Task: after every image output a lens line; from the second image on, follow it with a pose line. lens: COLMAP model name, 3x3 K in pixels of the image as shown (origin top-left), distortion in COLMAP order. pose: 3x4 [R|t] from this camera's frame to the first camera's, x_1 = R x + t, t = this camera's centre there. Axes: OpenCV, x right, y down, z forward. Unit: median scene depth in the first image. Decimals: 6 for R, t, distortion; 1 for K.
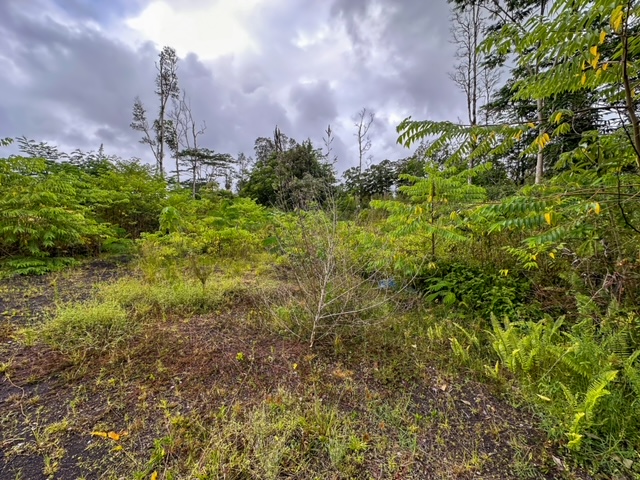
lens RADIAL K [[257.4, 0, 319.4], [0, 257.4, 240.0], [0, 0, 1]] dist [-0.000926, -0.000036]
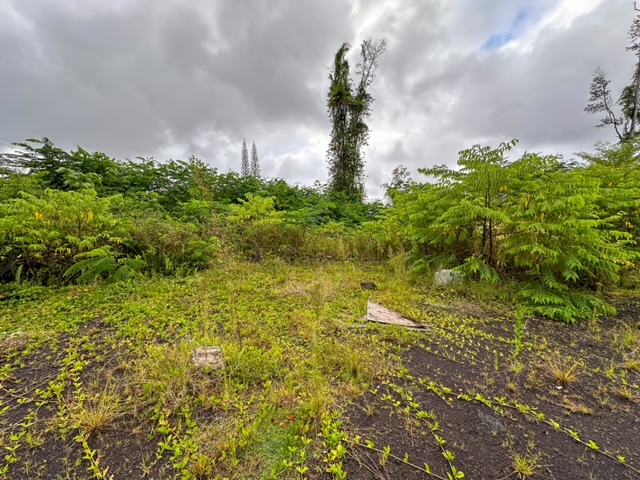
lens RADIAL K [[260.9, 0, 320.0], [0, 260.9, 240.0], [0, 0, 1]] dist [0.000073, -0.000124]
pose [[0.245673, 0.042874, -0.968404, -0.142356], [-0.073251, 0.996986, 0.025556, -0.010226], [0.966581, 0.064658, 0.248073, 0.049277]]
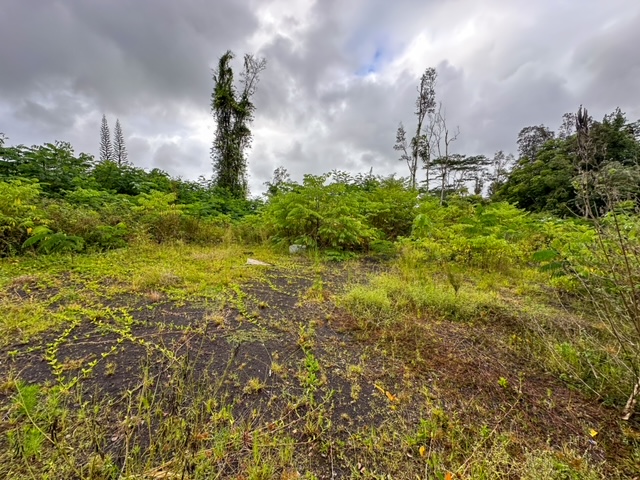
lens RADIAL K [[256.1, 0, 319.2], [0, 256.1, 239.5], [0, 0, 1]] dist [-0.001028, -0.000004]
pose [[0.633940, 0.057808, -0.771219, -0.006177], [-0.079489, 0.996792, 0.009376, 0.000837], [0.769286, 0.055359, 0.636501, -0.007044]]
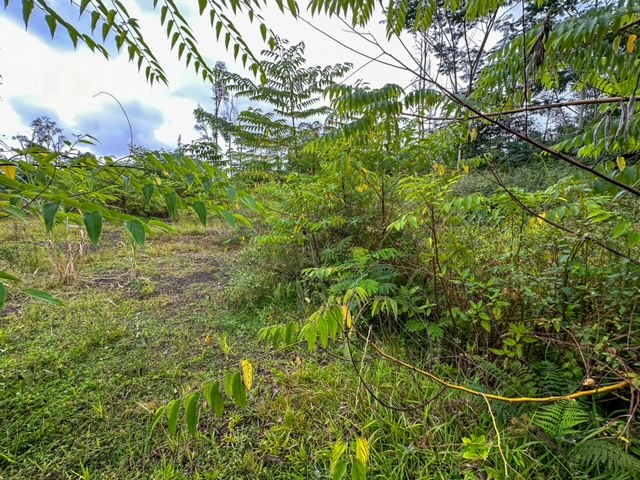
lens RADIAL K [[256.0, 0, 320.3], [0, 256.0, 240.9], [0, 0, 1]] dist [-0.000552, 0.000046]
pose [[0.975108, 0.049470, -0.216142, 0.226149], [-0.029374, 0.995023, 0.095217, 0.006409], [0.219777, -0.086498, 0.971708, -0.211602]]
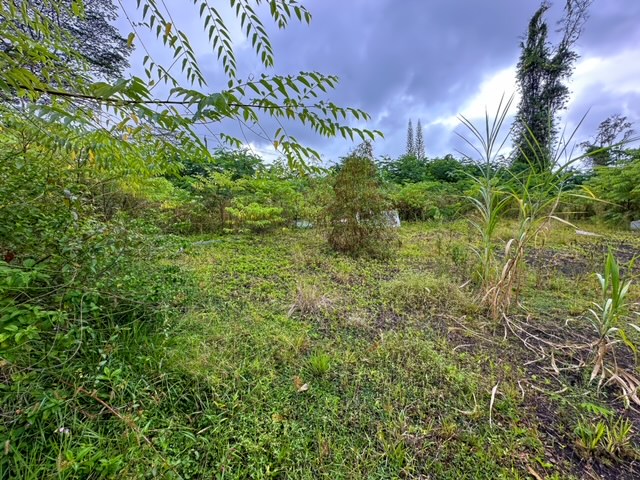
lens RADIAL K [[257.4, 0, 319.4], [0, 257.4, 240.0], [0, 0, 1]] dist [-0.000926, -0.000036]
pose [[-0.282320, 0.136785, -0.949518, 0.140434], [-0.052798, 0.986067, 0.157749, 0.009805], [0.957866, 0.094669, -0.271164, -0.117331]]
